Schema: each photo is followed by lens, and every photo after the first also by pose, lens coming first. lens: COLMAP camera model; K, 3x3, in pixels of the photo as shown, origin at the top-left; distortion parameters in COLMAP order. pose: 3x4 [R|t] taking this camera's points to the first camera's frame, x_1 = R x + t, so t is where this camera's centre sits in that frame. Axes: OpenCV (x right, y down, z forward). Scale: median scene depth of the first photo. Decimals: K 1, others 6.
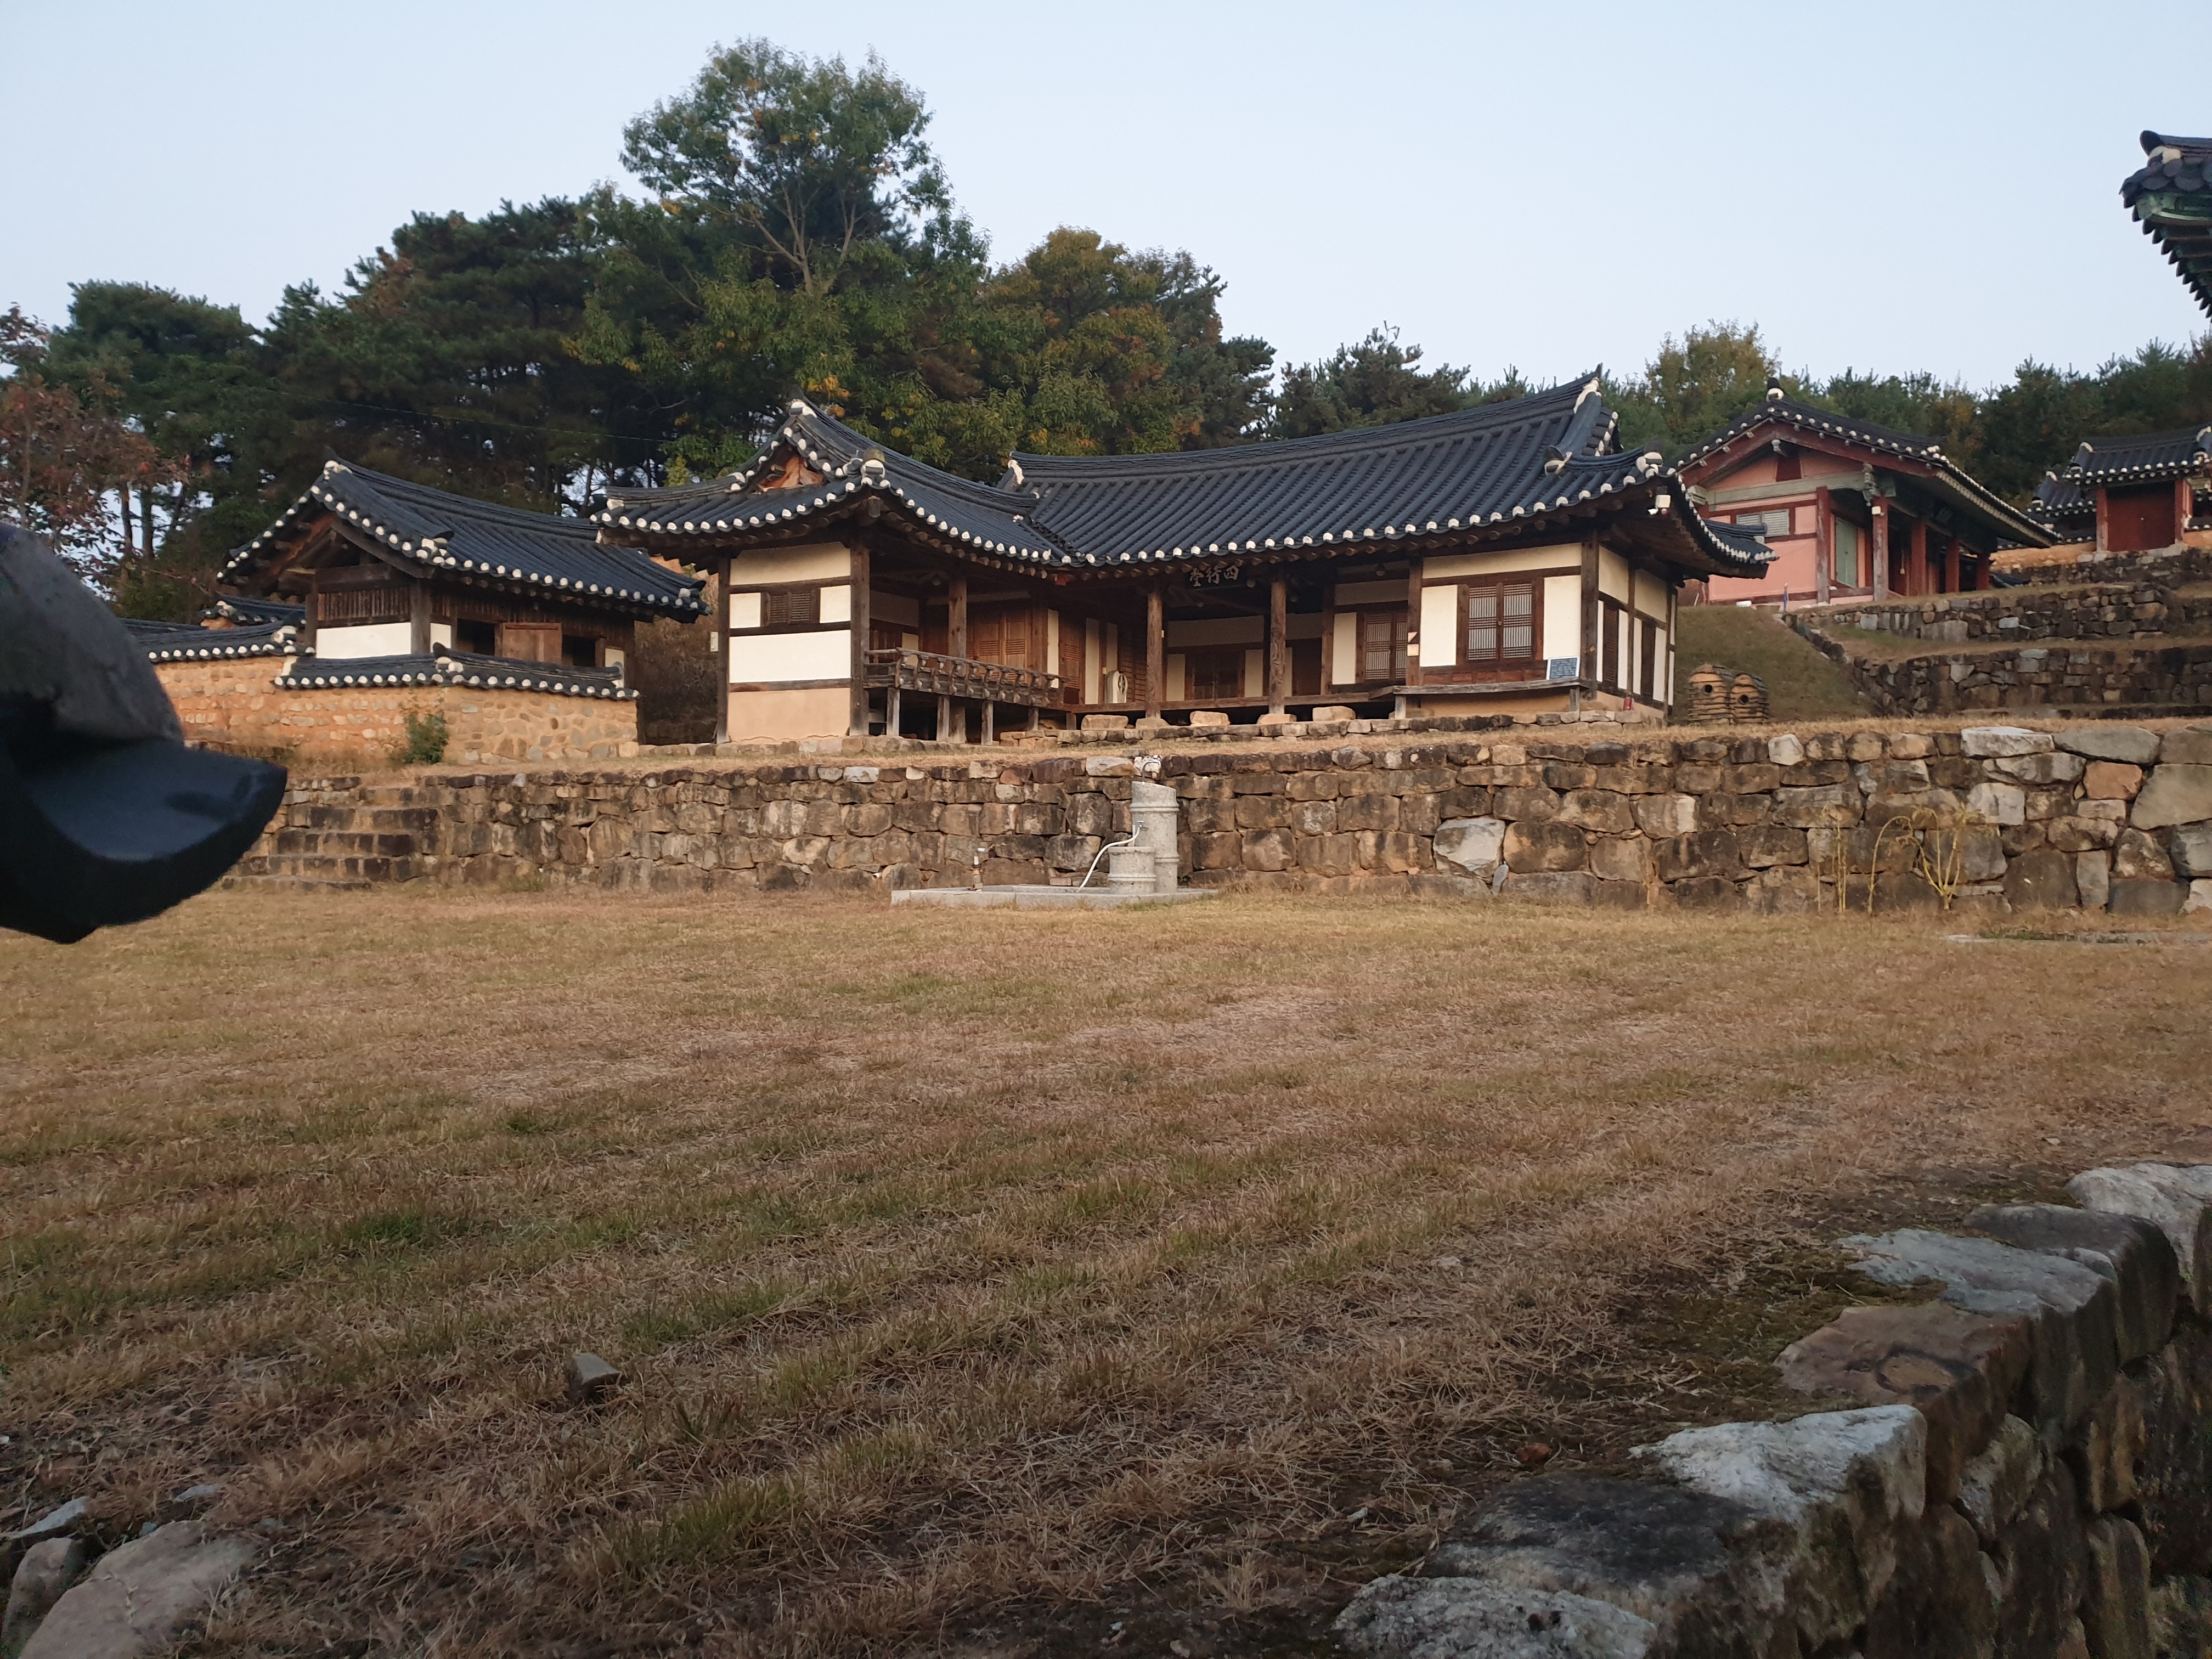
lens RADIAL K [[1704.9, 0, 1119.1], [0, 1704.9, 838.9], [0, 0, 1]] dist [0.050076, -0.049379]
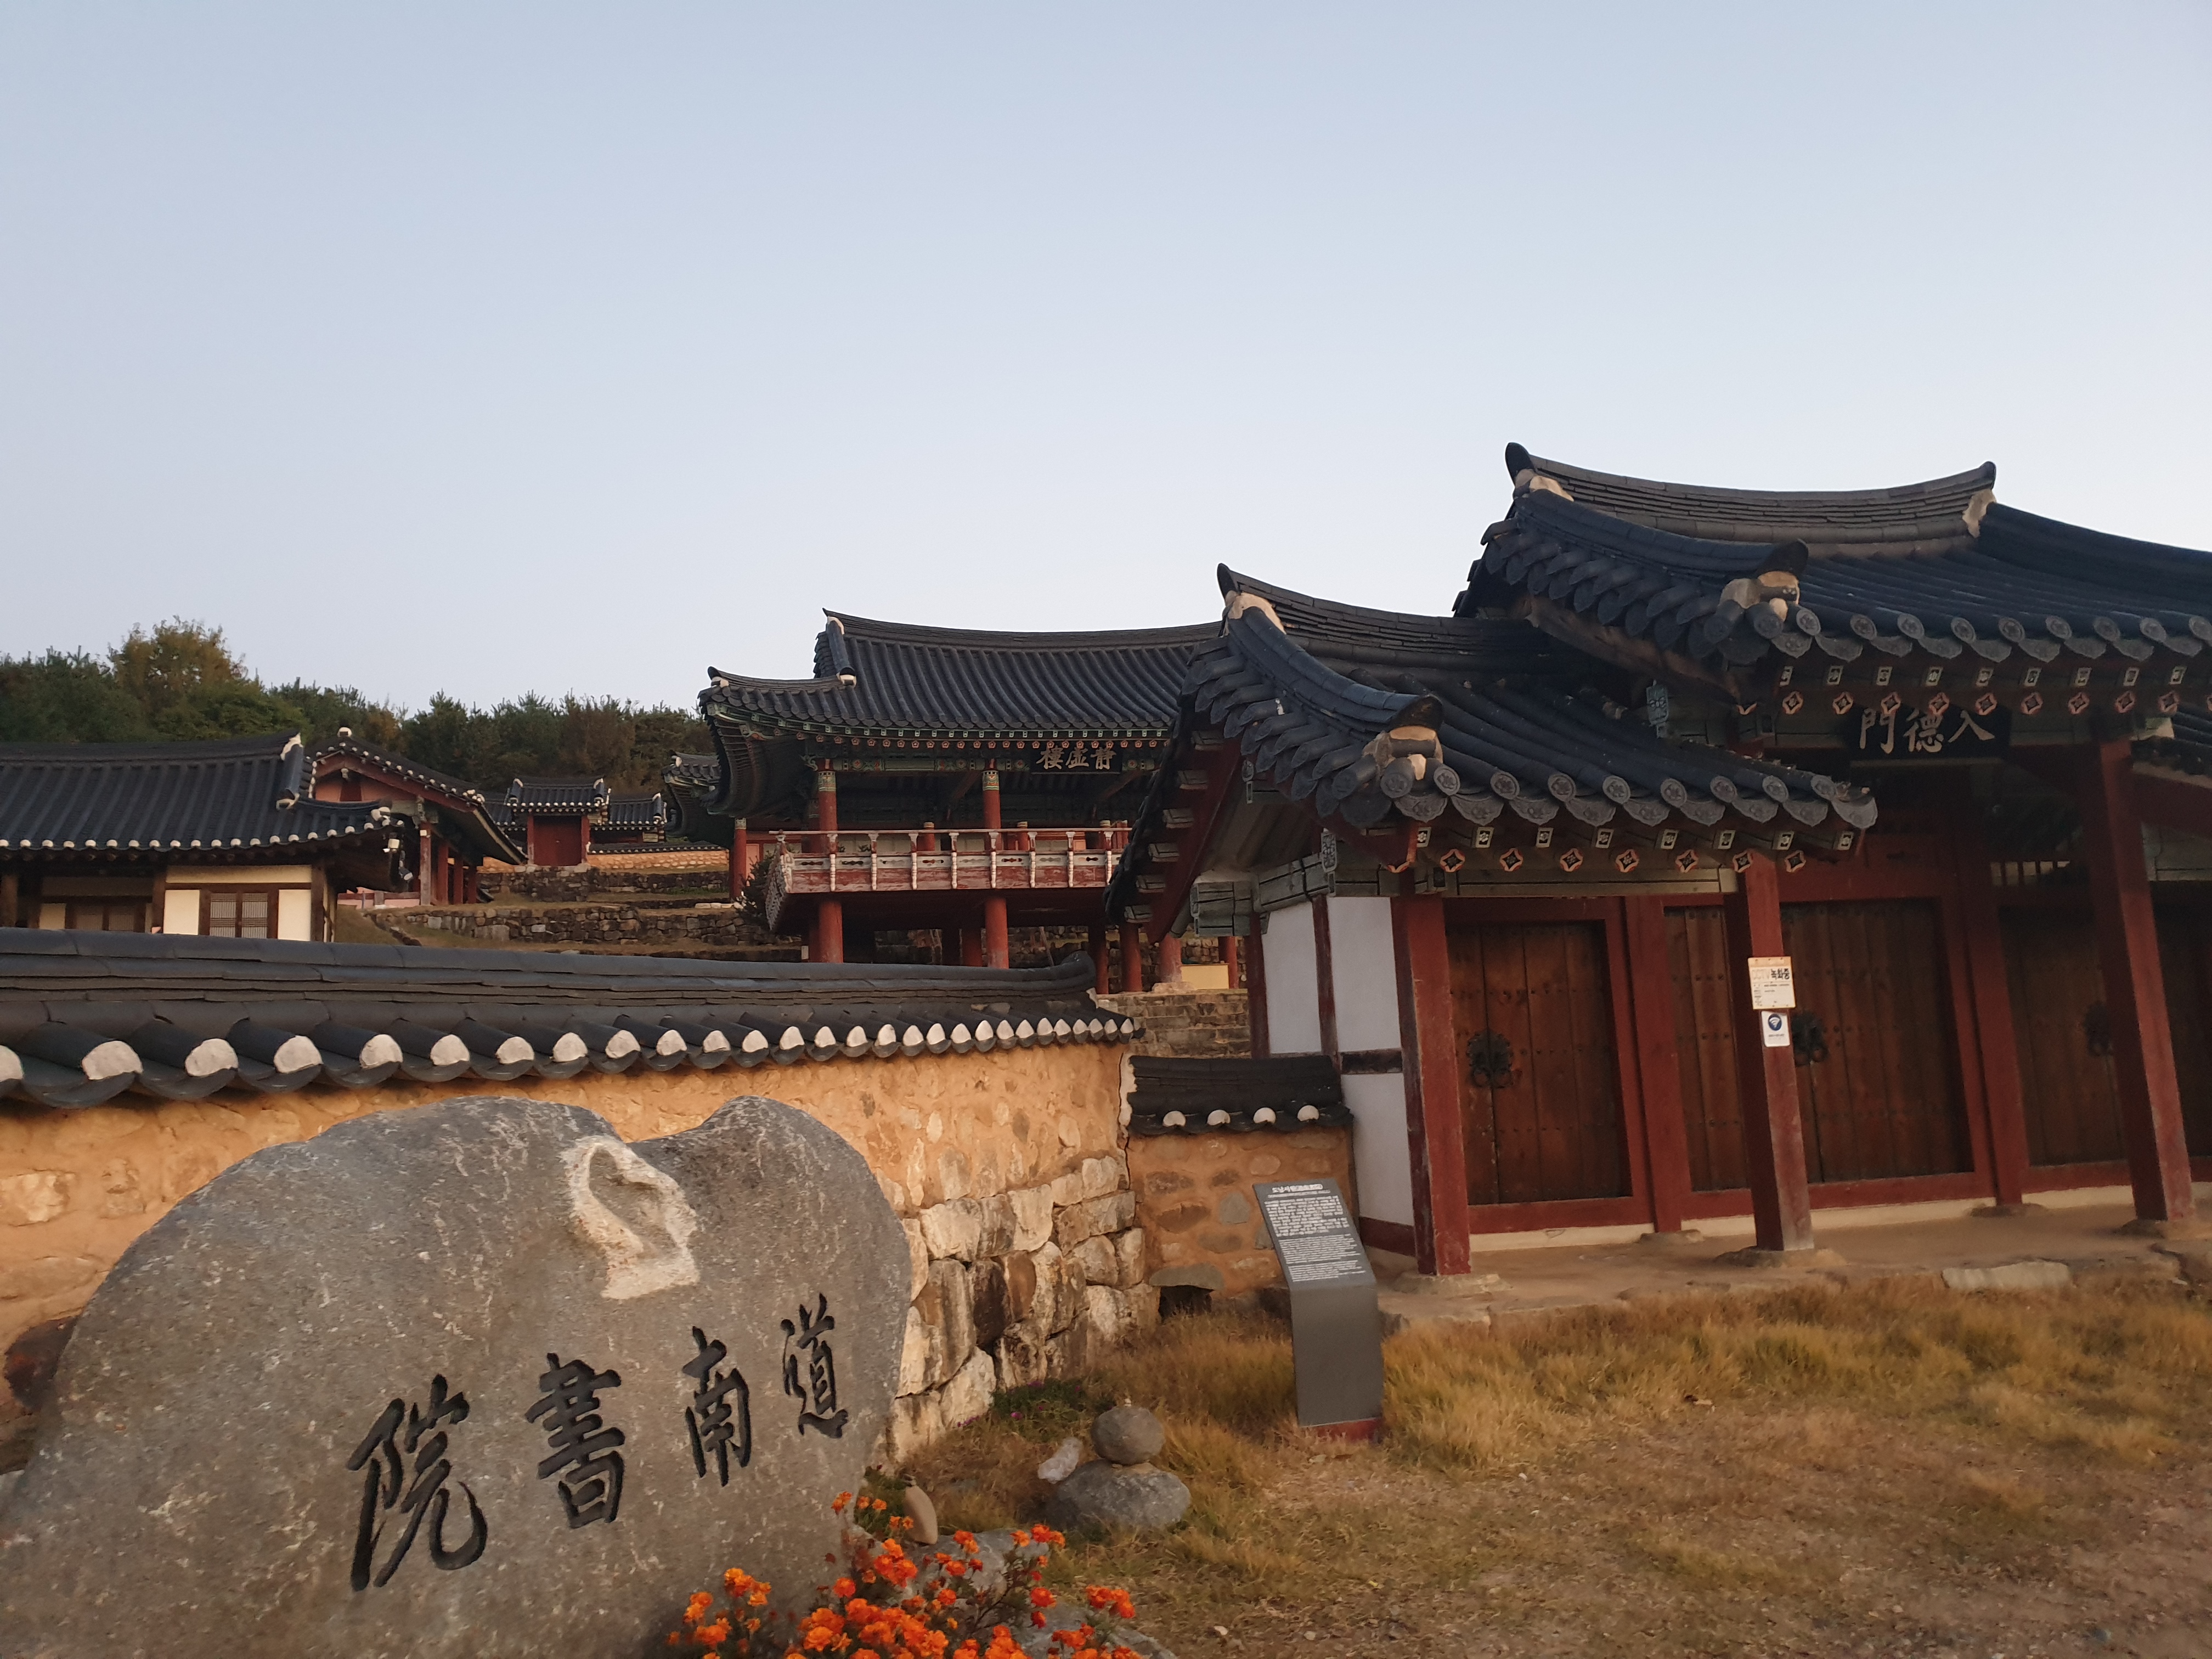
lens RADIAL K [[1704.9, 0, 1110.1], [0, 1704.9, 809.1], [0, 0, 1]] dist [0.050076, -0.049379]
pose [[0.617827, 0.087872, 0.781389, -0.358602], [0.048190, 0.987637, -0.149169, 0.007645], [-0.784836, 0.129815, 0.605954, -0.251419]]
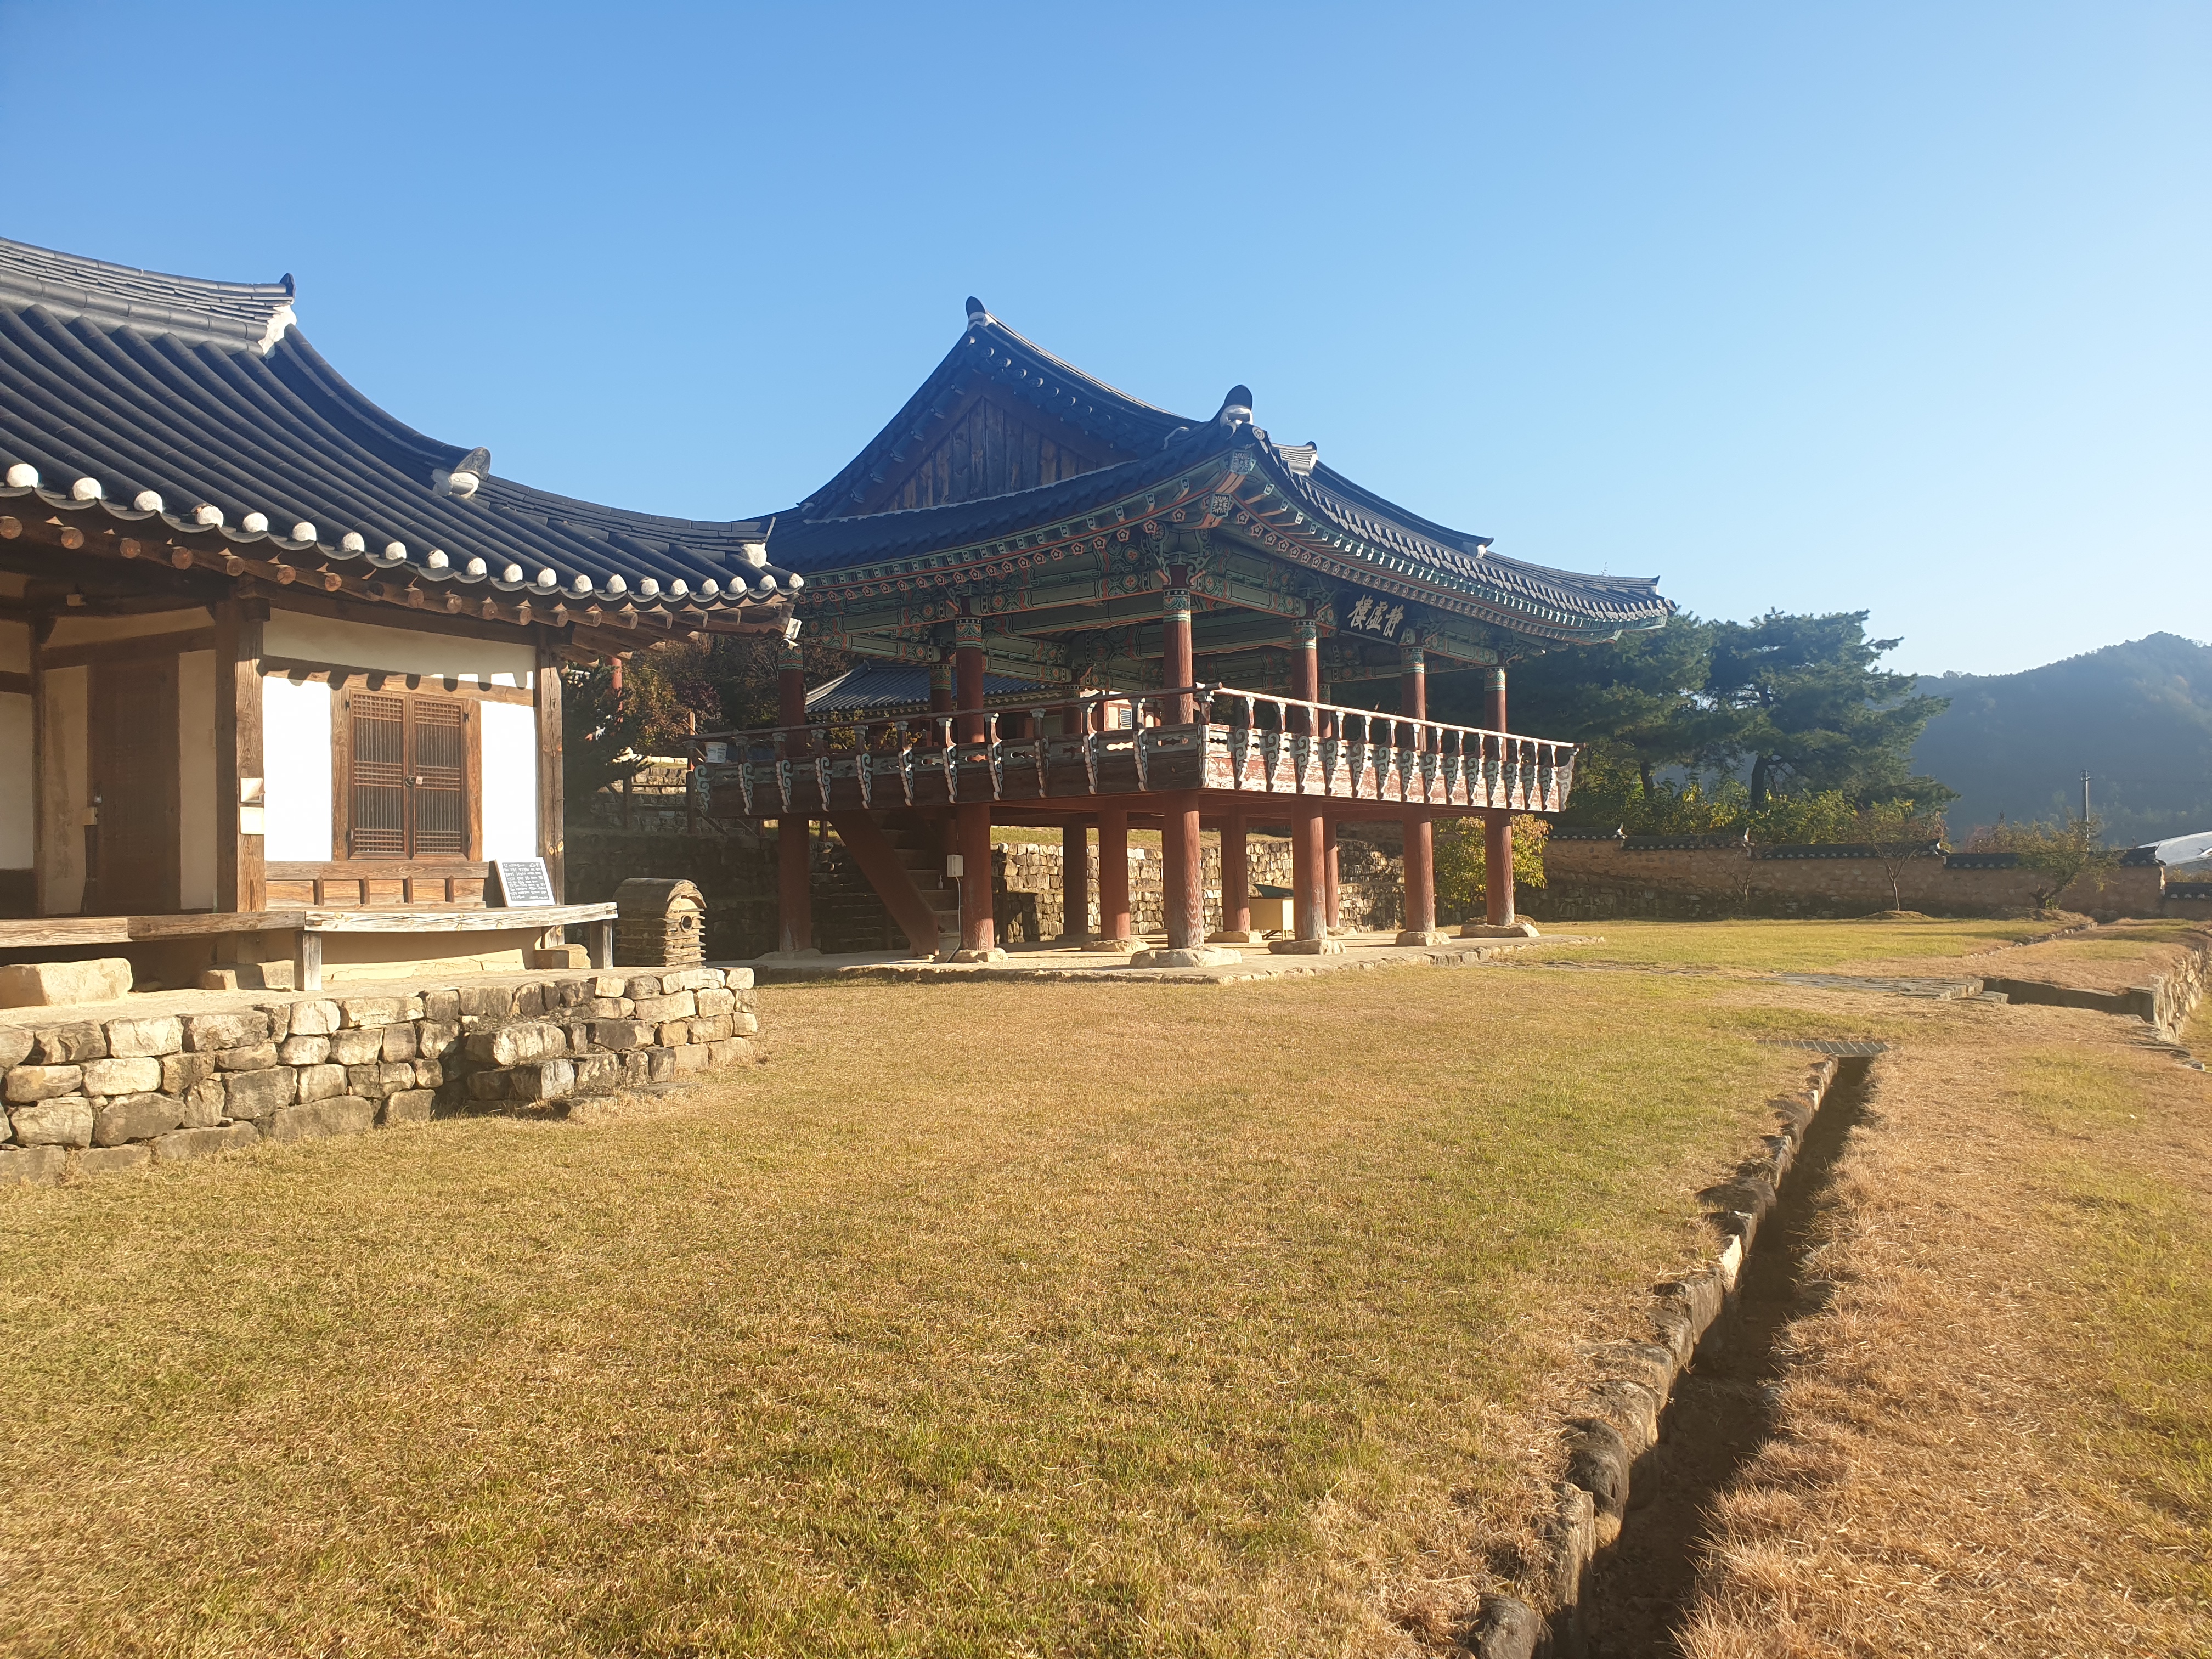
lens RADIAL K [[1704.9, 0, 1122.5], [0, 1704.9, 853.2], [0, 0, 1]] dist [0.050076, -0.049379]
pose [[-0.091869, 0.013057, 0.995686, -0.267553], [0.018536, 0.999763, -0.011400, -0.095242], [-0.995599, 0.017409, -0.092089, 0.836824]]
